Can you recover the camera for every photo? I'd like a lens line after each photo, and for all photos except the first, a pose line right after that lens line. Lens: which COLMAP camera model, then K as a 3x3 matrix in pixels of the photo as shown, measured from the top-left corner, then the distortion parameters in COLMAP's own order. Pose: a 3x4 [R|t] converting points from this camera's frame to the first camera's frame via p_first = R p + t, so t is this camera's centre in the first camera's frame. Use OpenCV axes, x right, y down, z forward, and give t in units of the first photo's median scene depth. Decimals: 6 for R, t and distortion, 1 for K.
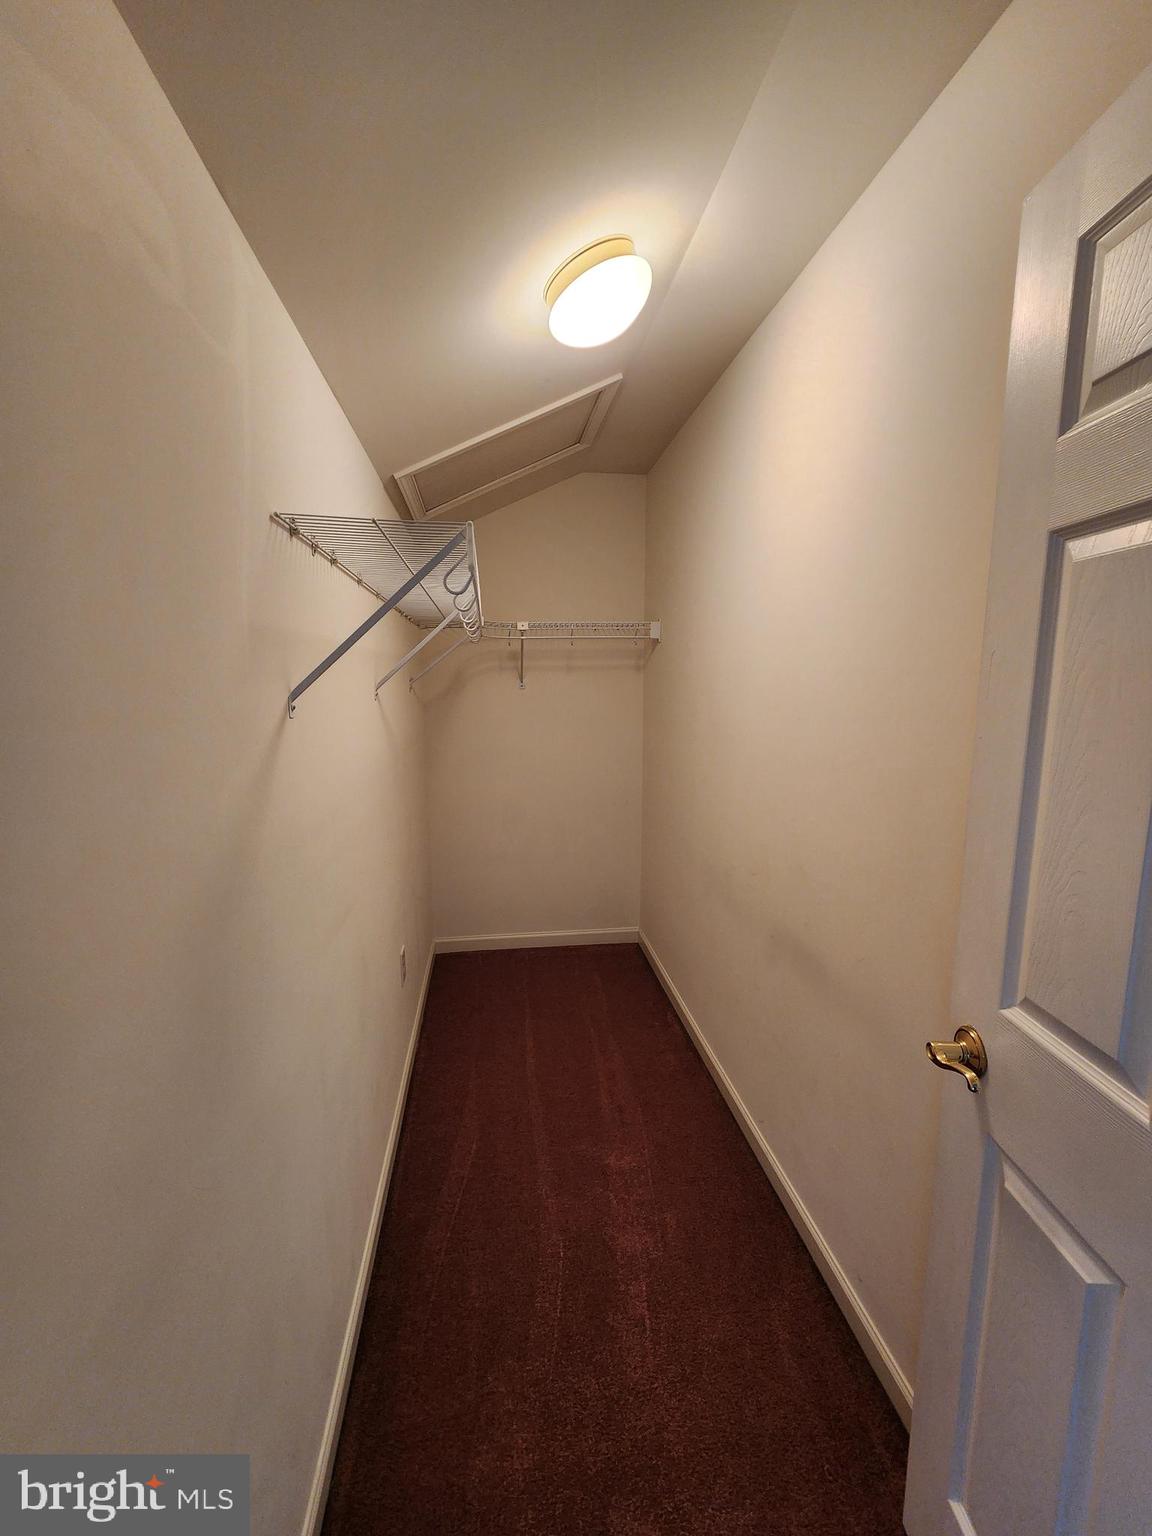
lens RADIAL K [[630.3, 0, 567.5], [0, 630.3, 770.1], [0, 0, 1]] dist [-0.000539, -0.000147]
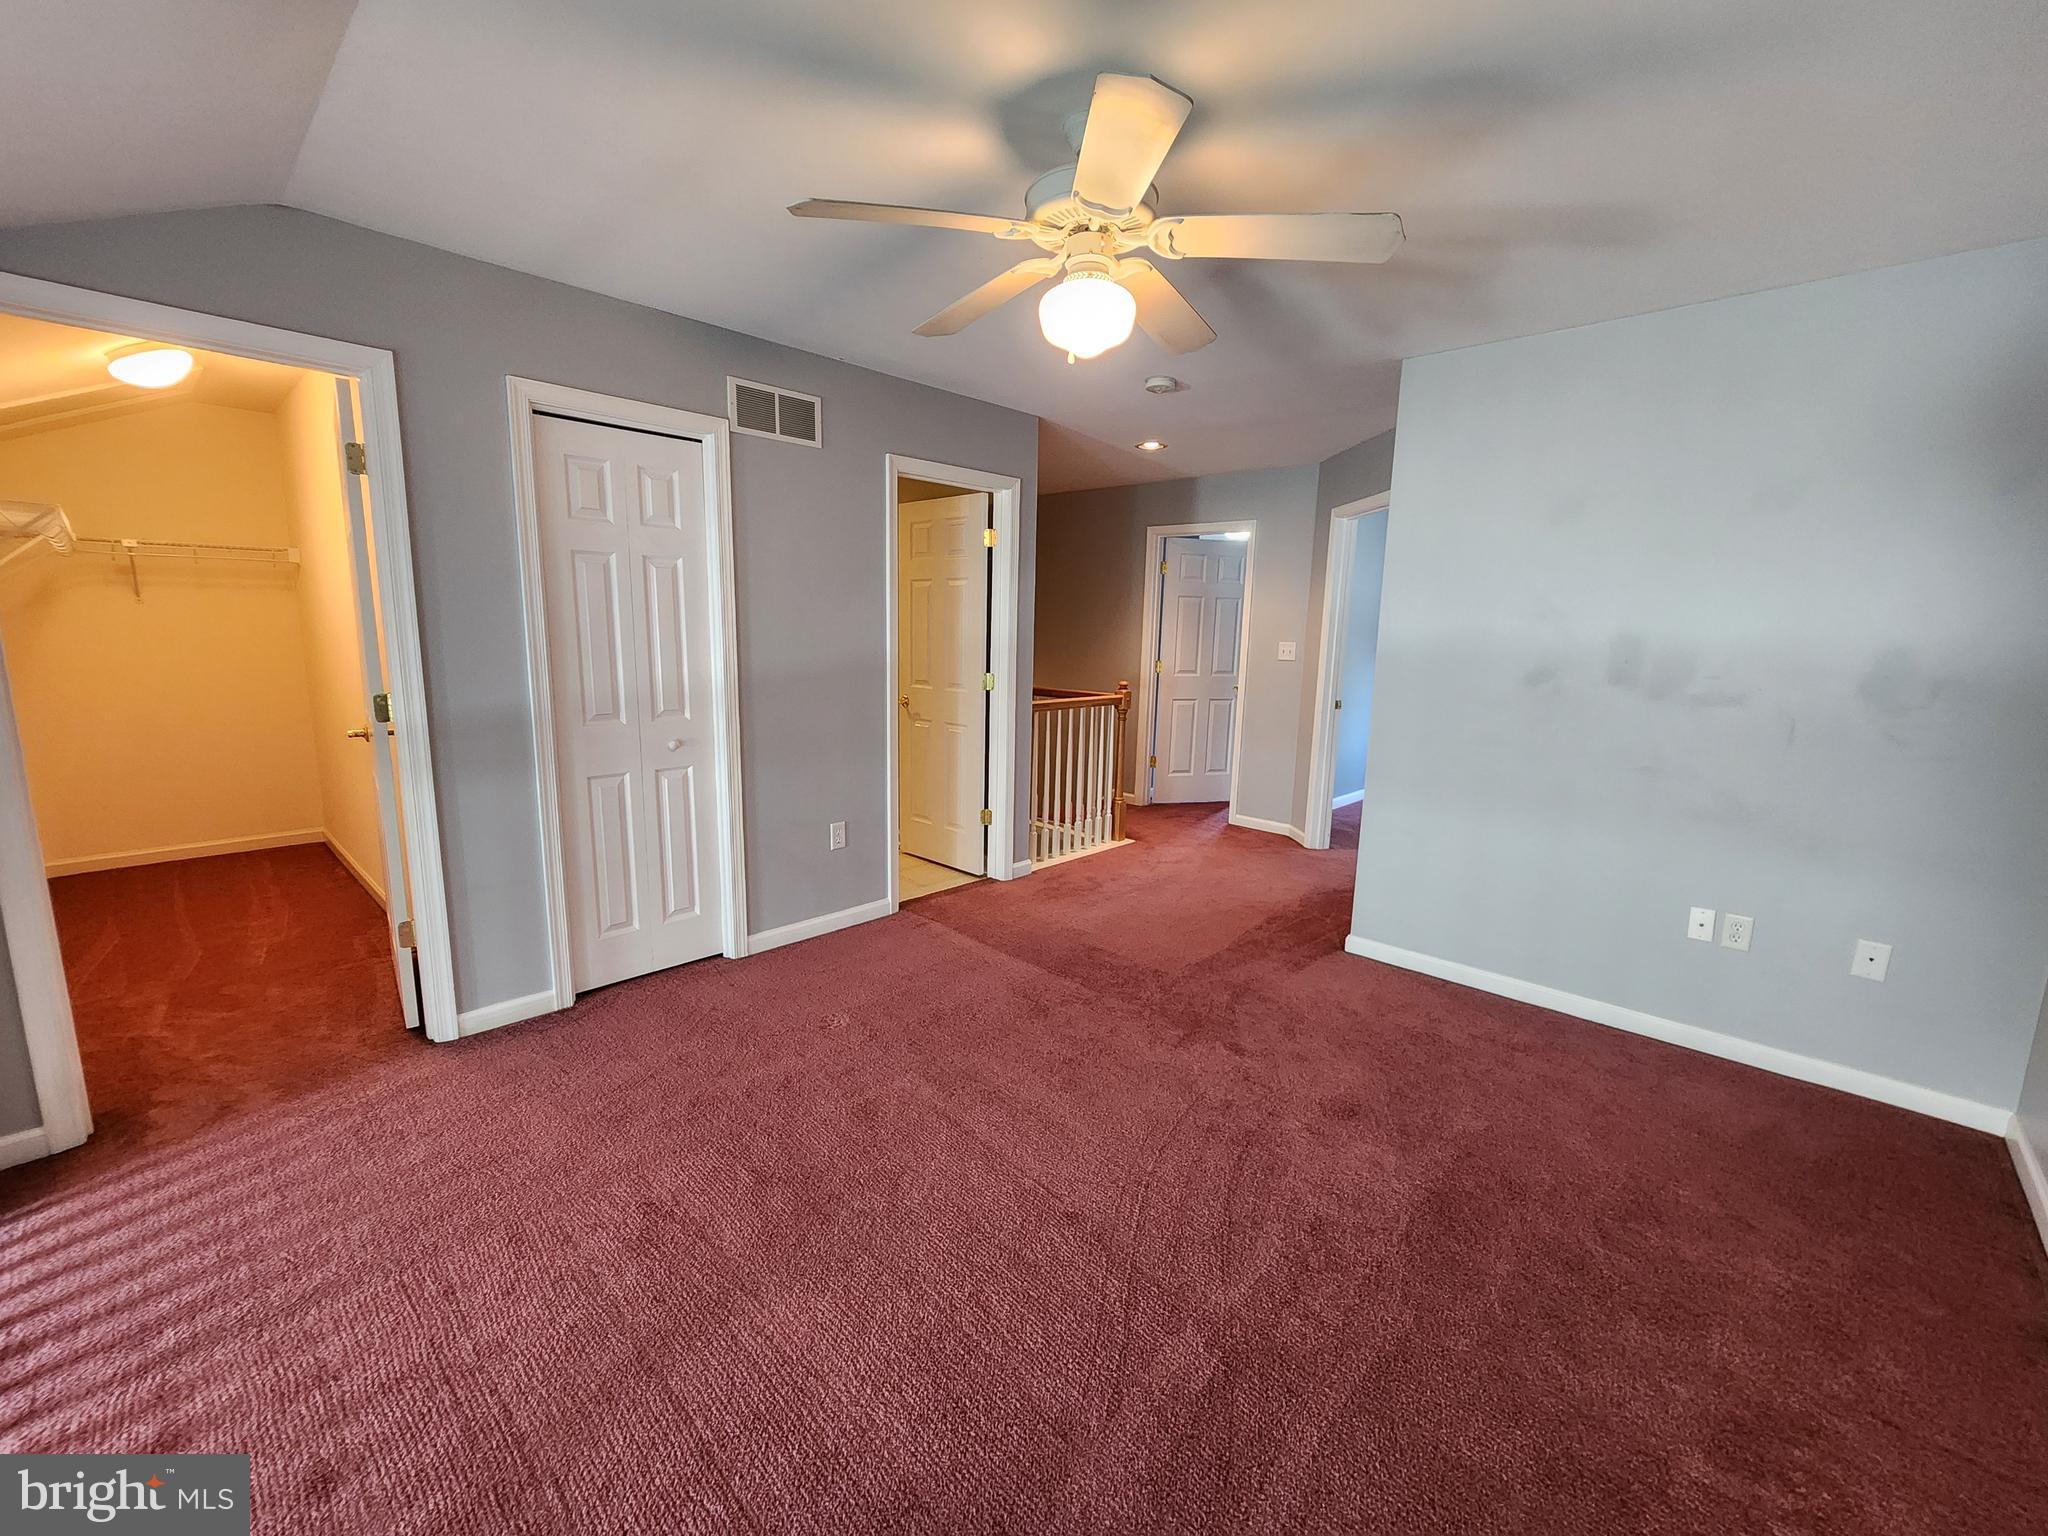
lens RADIAL K [[840.3, 0, 1032.2], [0, 840.3, 767.1], [0, 0, 1]] dist [-0.000539, -0.000147]
pose [[0.762821, -0.087467, 0.640667, 0.142723], [0.069932, 0.996157, 0.052734, 0.174040], [-0.642817, 0.004576, 0.766006, -1.020483]]
